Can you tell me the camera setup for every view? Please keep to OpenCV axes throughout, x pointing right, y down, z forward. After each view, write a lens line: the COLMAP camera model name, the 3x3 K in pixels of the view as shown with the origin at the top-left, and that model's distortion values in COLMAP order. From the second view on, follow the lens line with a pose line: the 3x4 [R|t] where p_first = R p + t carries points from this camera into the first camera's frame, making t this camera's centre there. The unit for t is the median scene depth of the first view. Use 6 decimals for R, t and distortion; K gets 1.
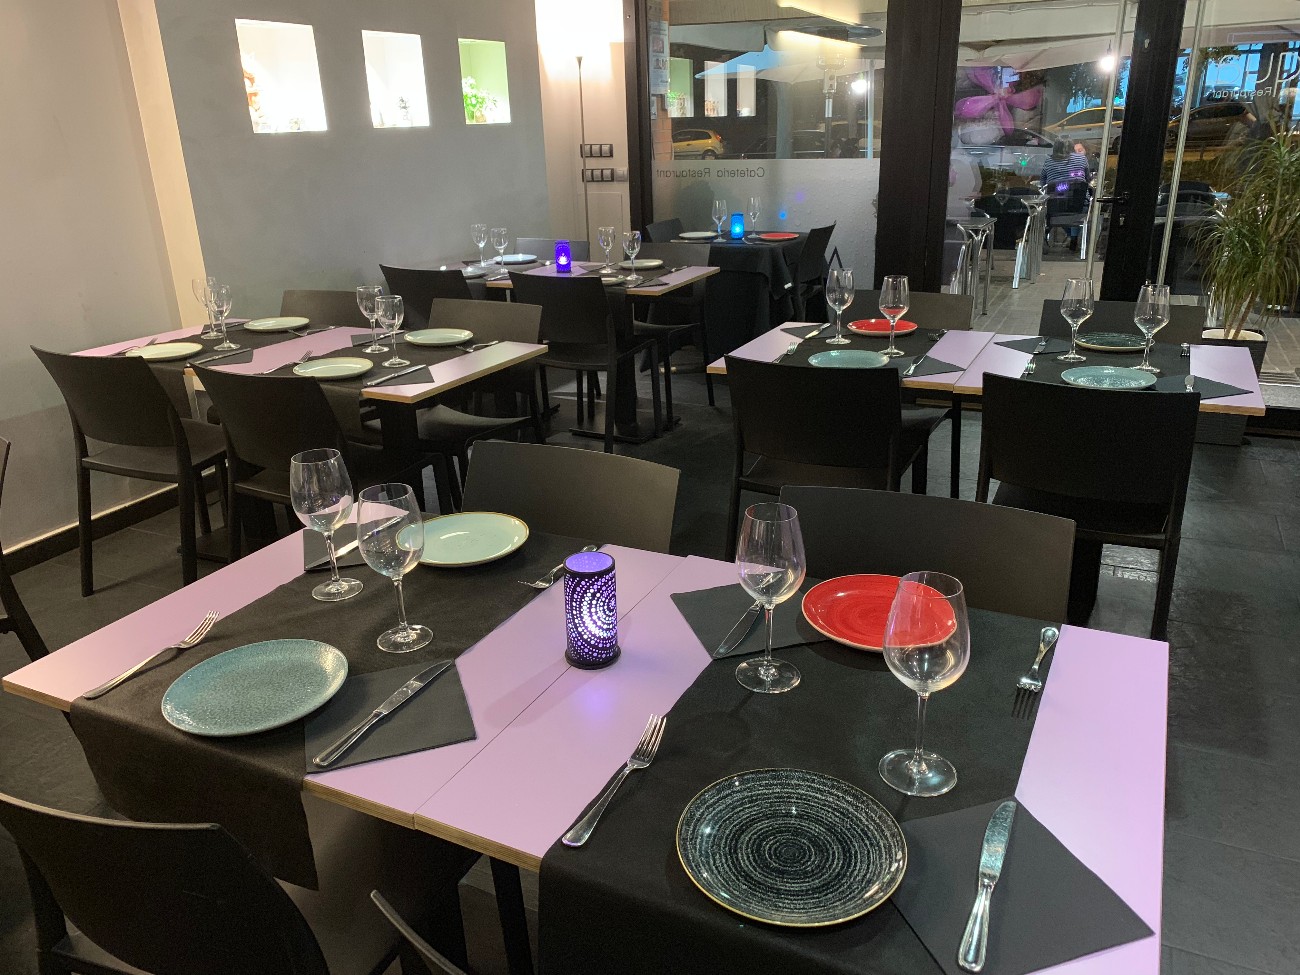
lens RADIAL K [[992.1, 0, 650.0], [0, 992.1, 487.5], [0, 0, 1]] dist [0.004430, 0.008584]
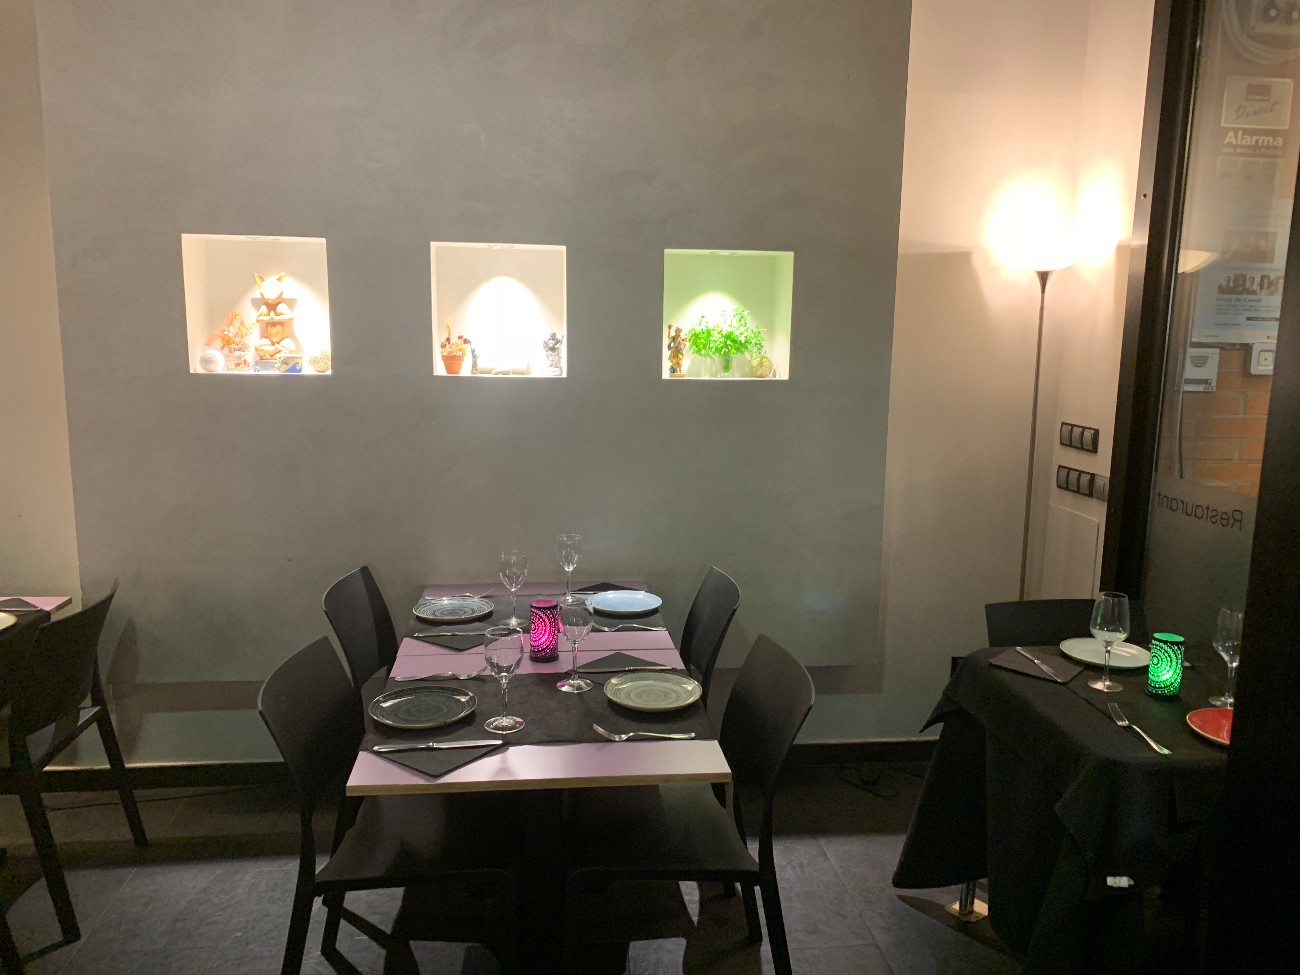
lens RADIAL K [[917.7, 0, 649.4], [0, 917.7, 510.4], [0, 0, 1]] dist [0.000560, 0.001121]
pose [[0.534701, 0.163674, -0.829039, 0.278191], [-0.322327, 0.946394, -0.021046, -0.254263], [0.781153, 0.278475, 0.558795, 0.650519]]
